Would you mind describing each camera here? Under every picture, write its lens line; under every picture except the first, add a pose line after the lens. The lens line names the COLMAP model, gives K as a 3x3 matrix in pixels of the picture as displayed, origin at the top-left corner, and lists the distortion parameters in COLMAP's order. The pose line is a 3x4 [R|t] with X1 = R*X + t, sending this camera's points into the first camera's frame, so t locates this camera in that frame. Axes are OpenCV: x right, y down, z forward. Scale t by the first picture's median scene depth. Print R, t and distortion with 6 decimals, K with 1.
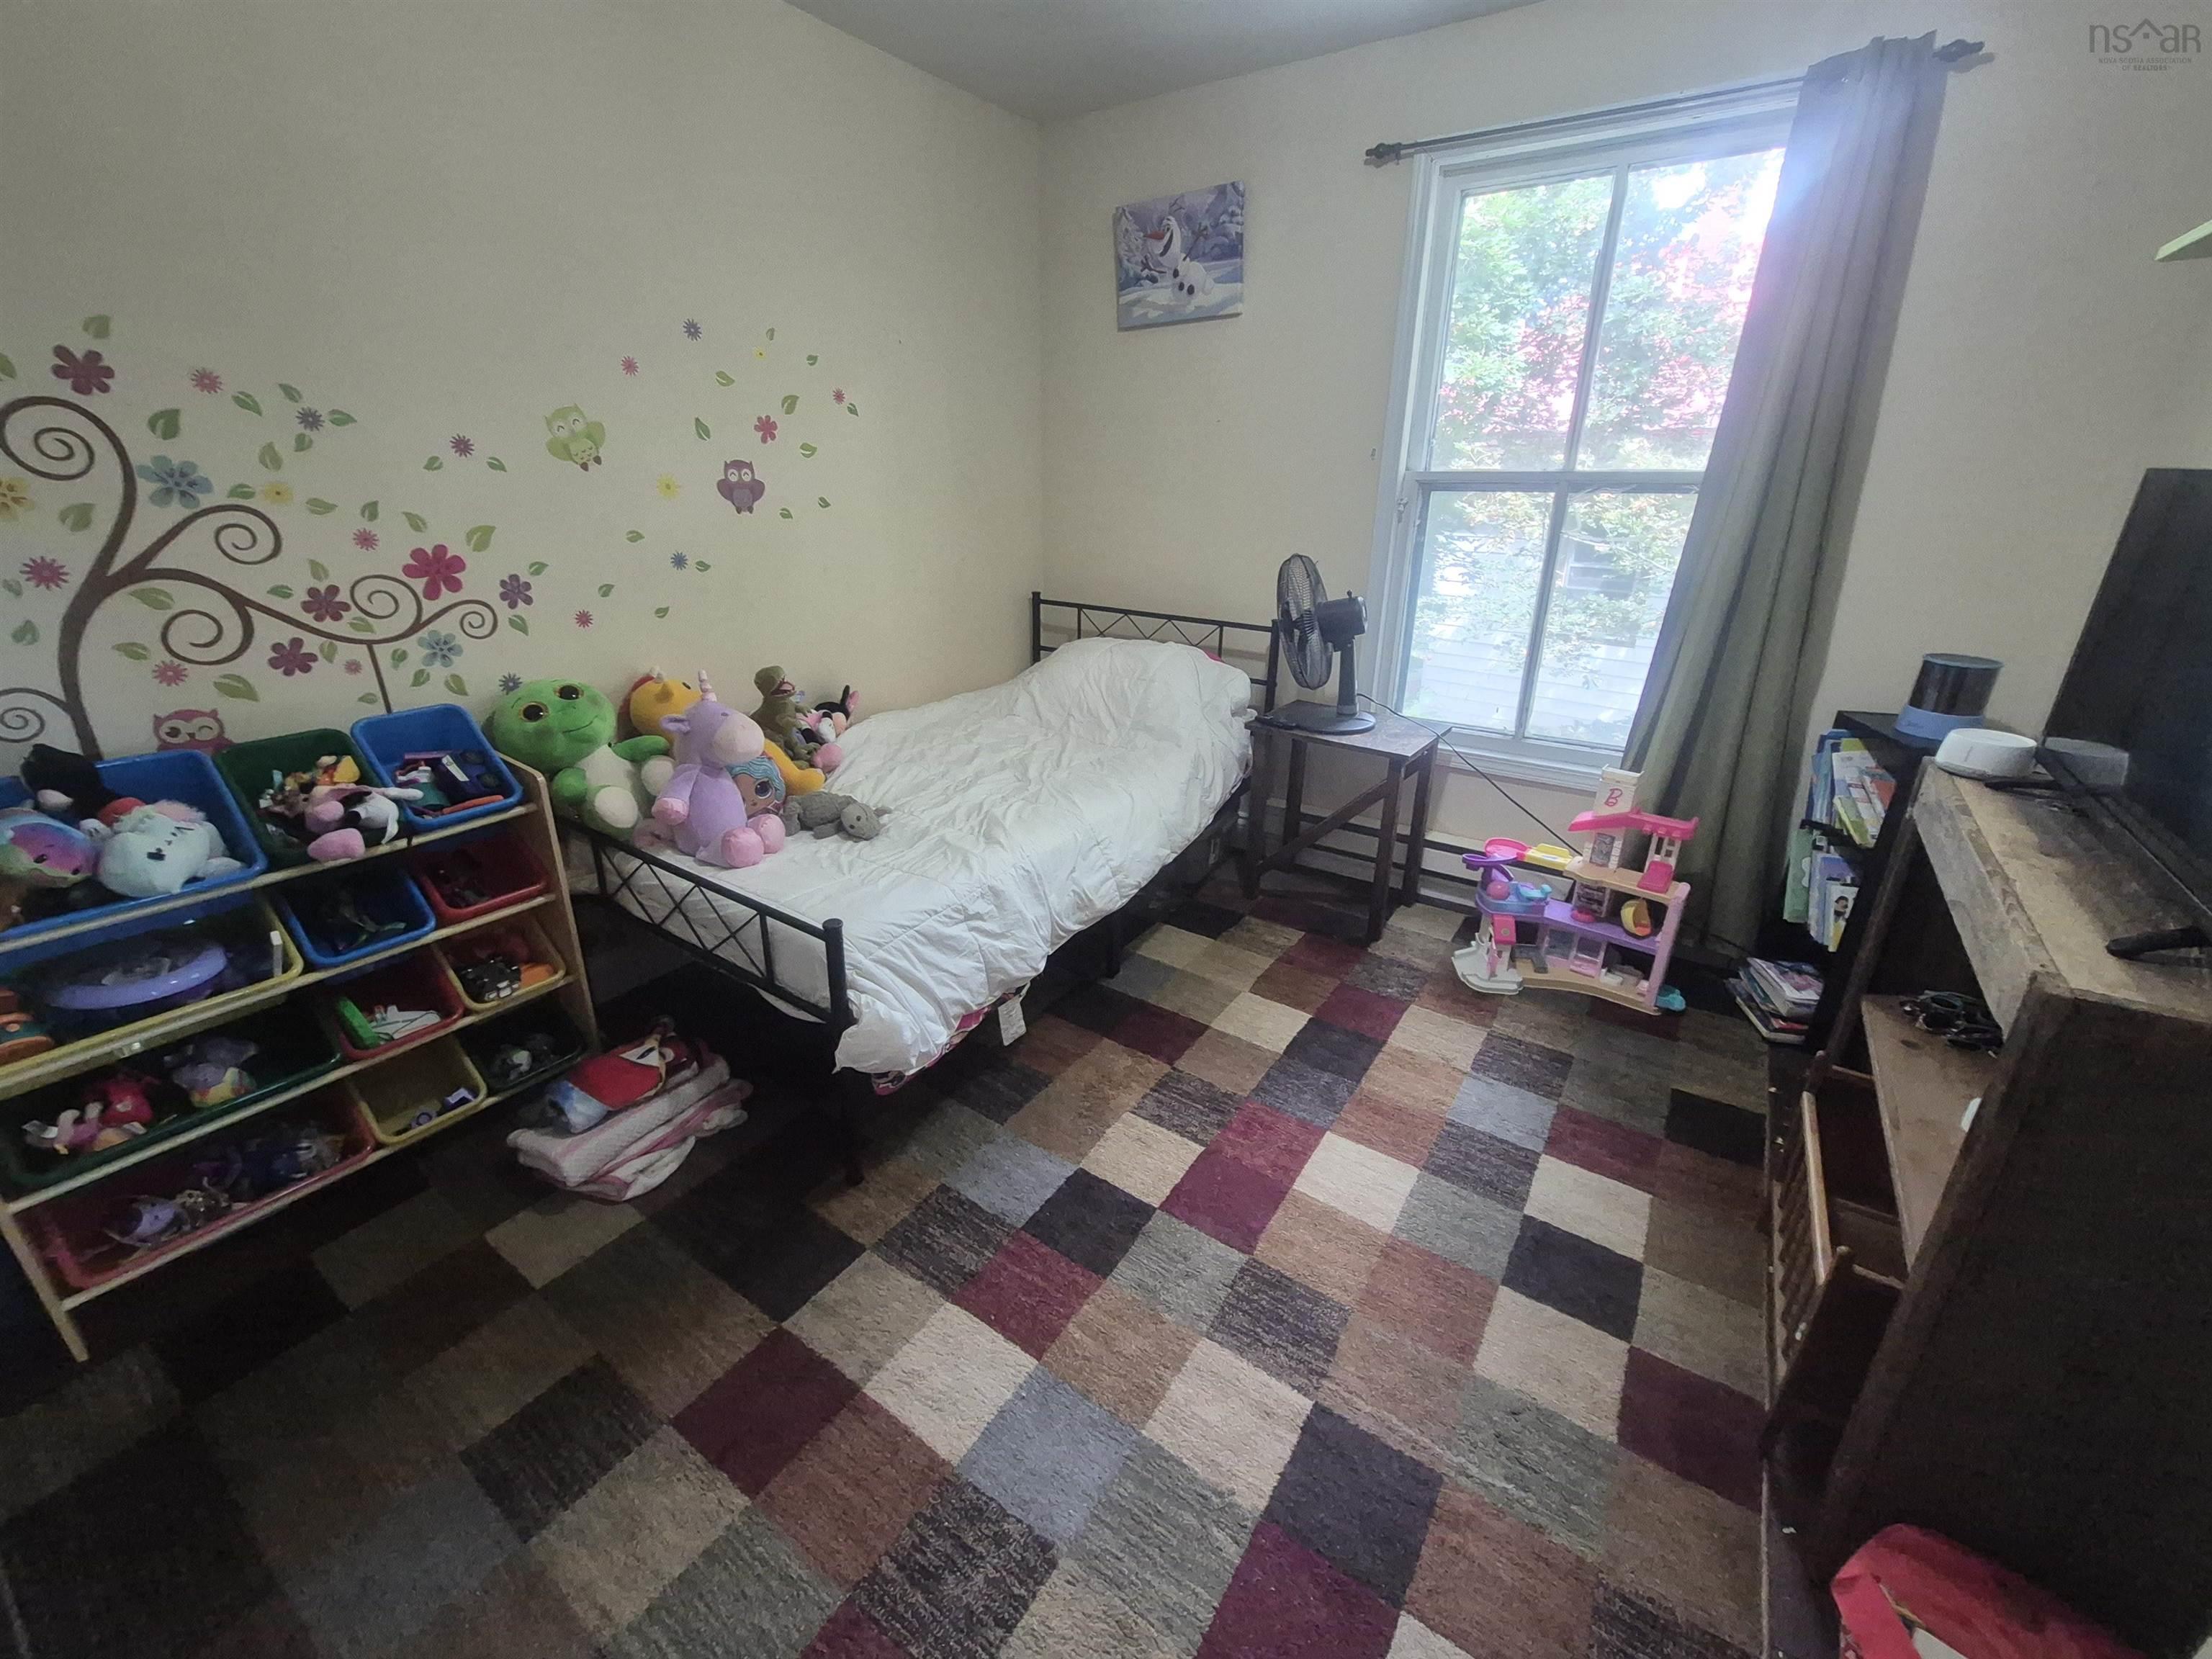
lens RADIAL K [[905.1, 0, 1076.7], [0, 905.1, 808.4], [0, 0, 1]] dist [0.003222, 0.000615]
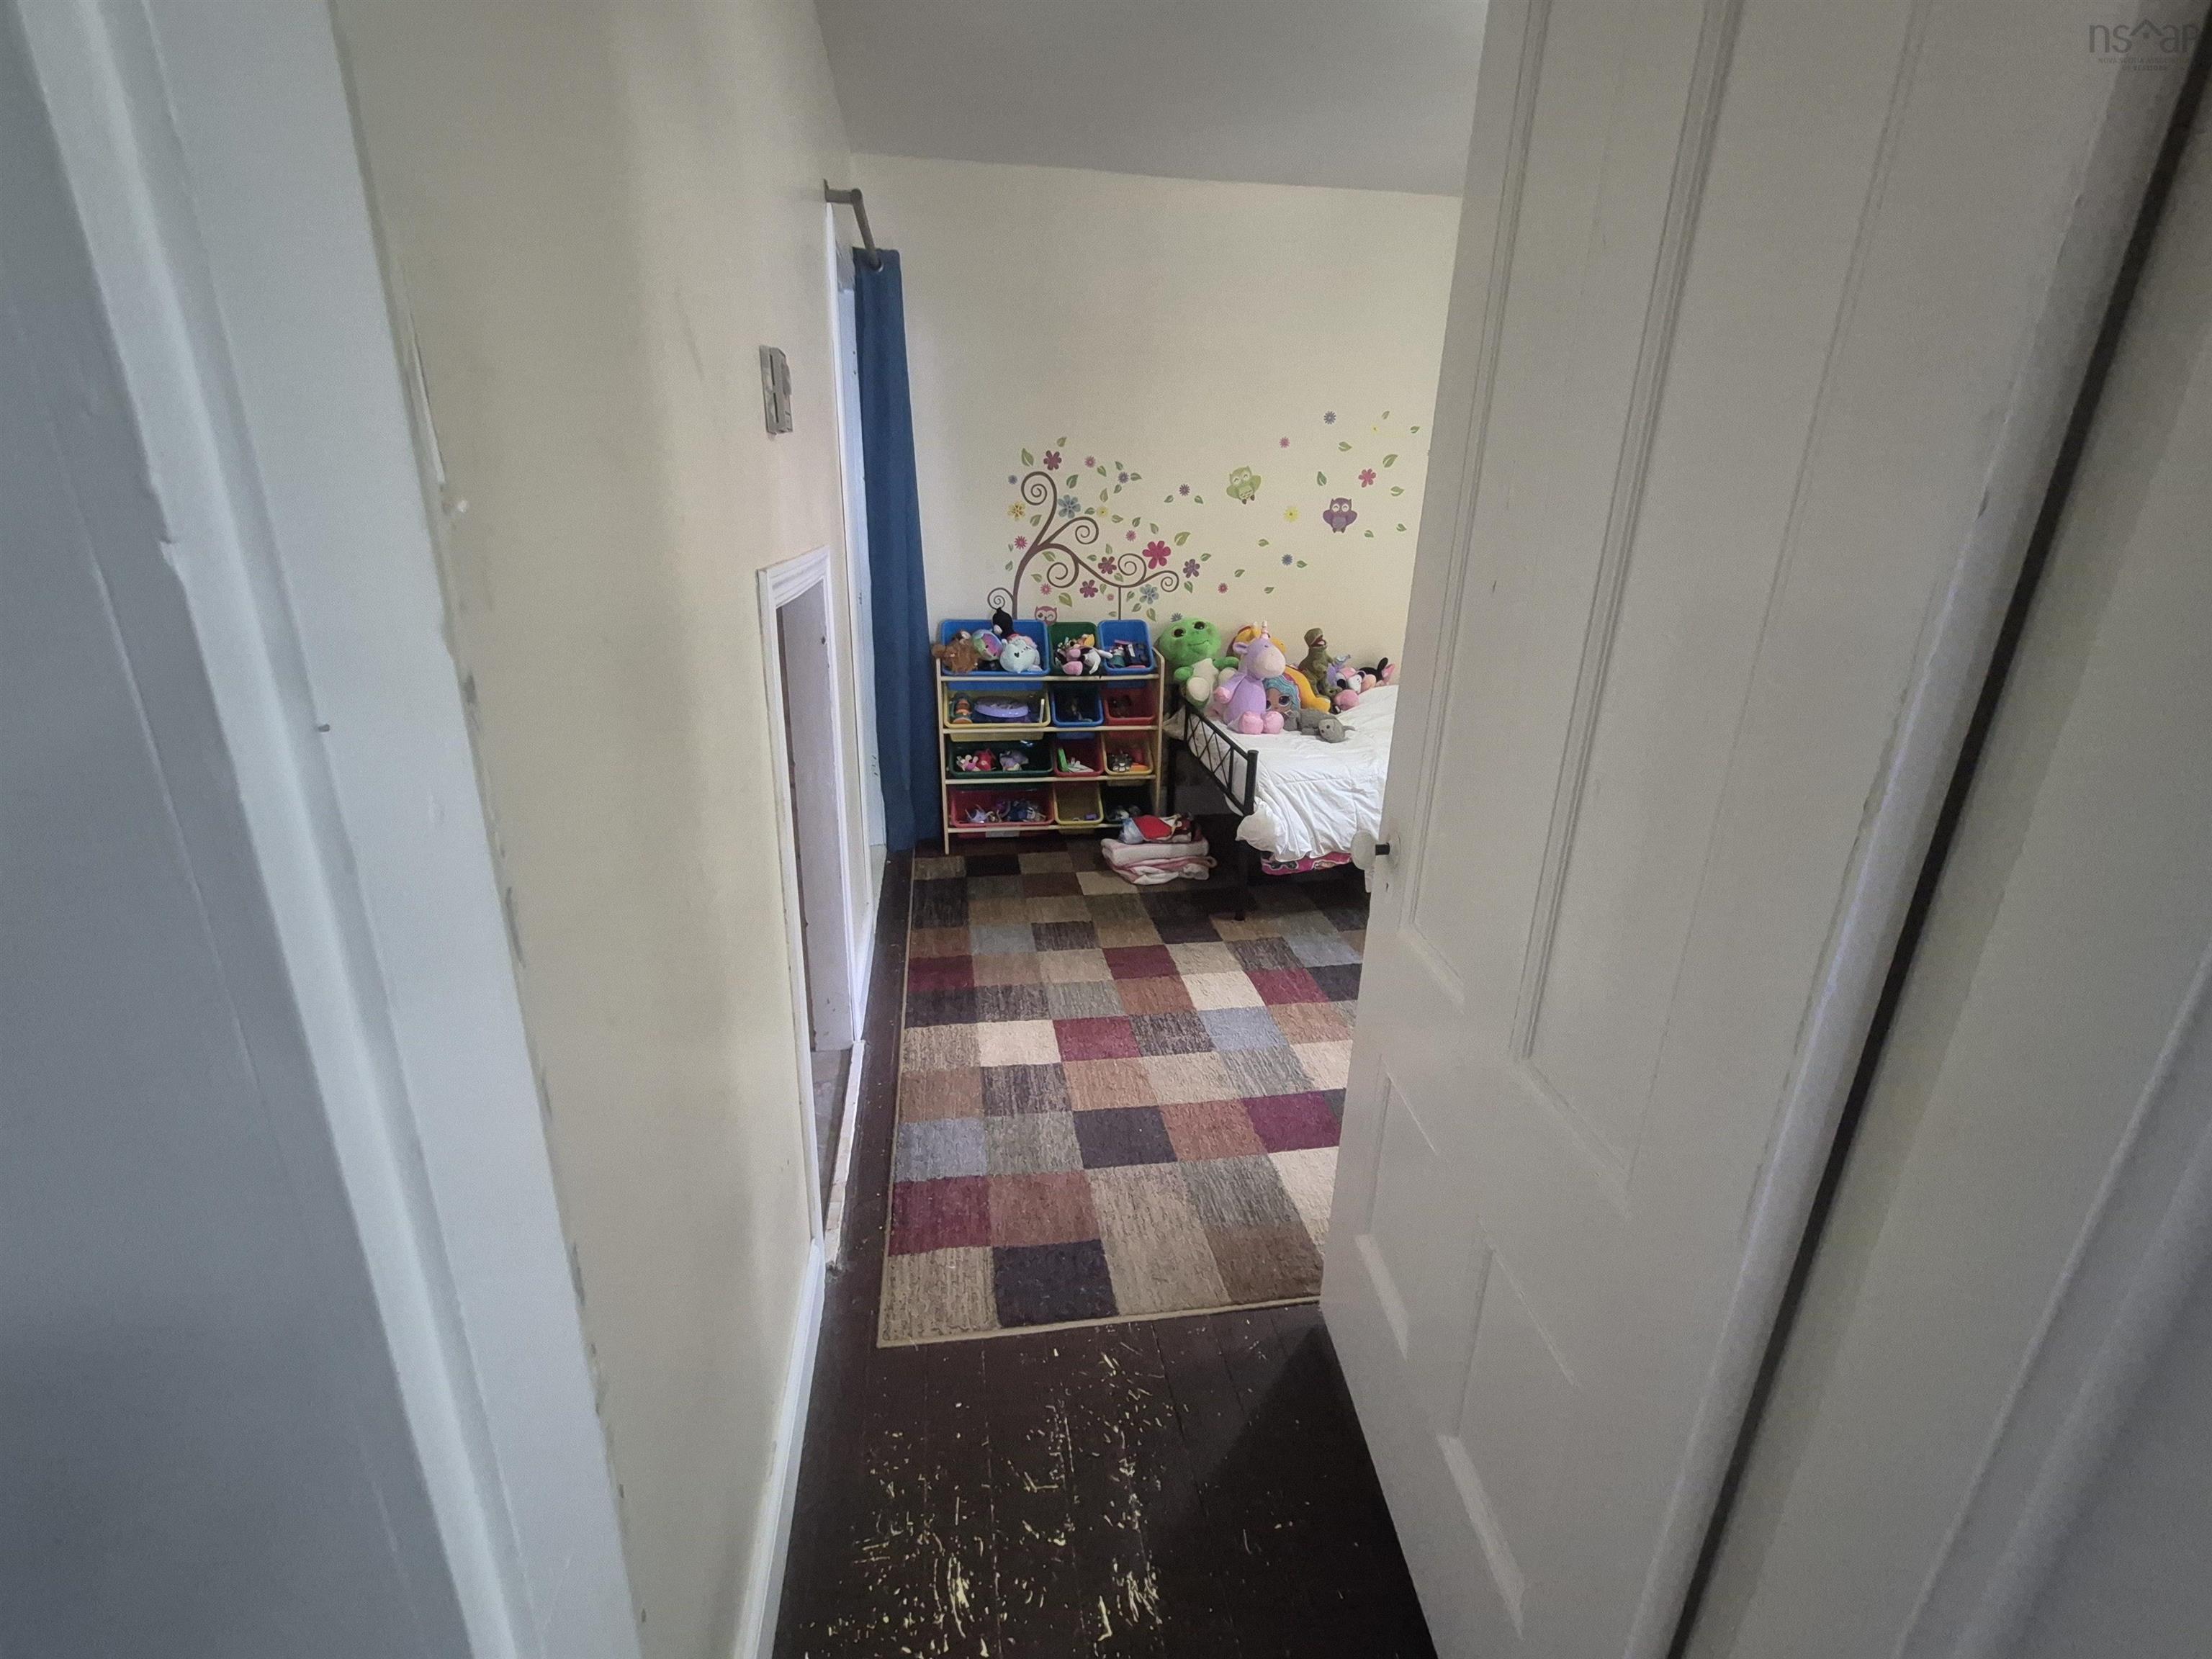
lens RADIAL K [[905.1, 0, 1076.7], [0, 905.1, 808.4], [0, 0, 1]] dist [0.003222, 0.000615]
pose [[0.681990, 0.235787, -0.692311, 0.682470], [-0.267225, 0.961492, 0.064223, 0.193117], [0.680794, 0.141203, 0.718736, -0.452476]]
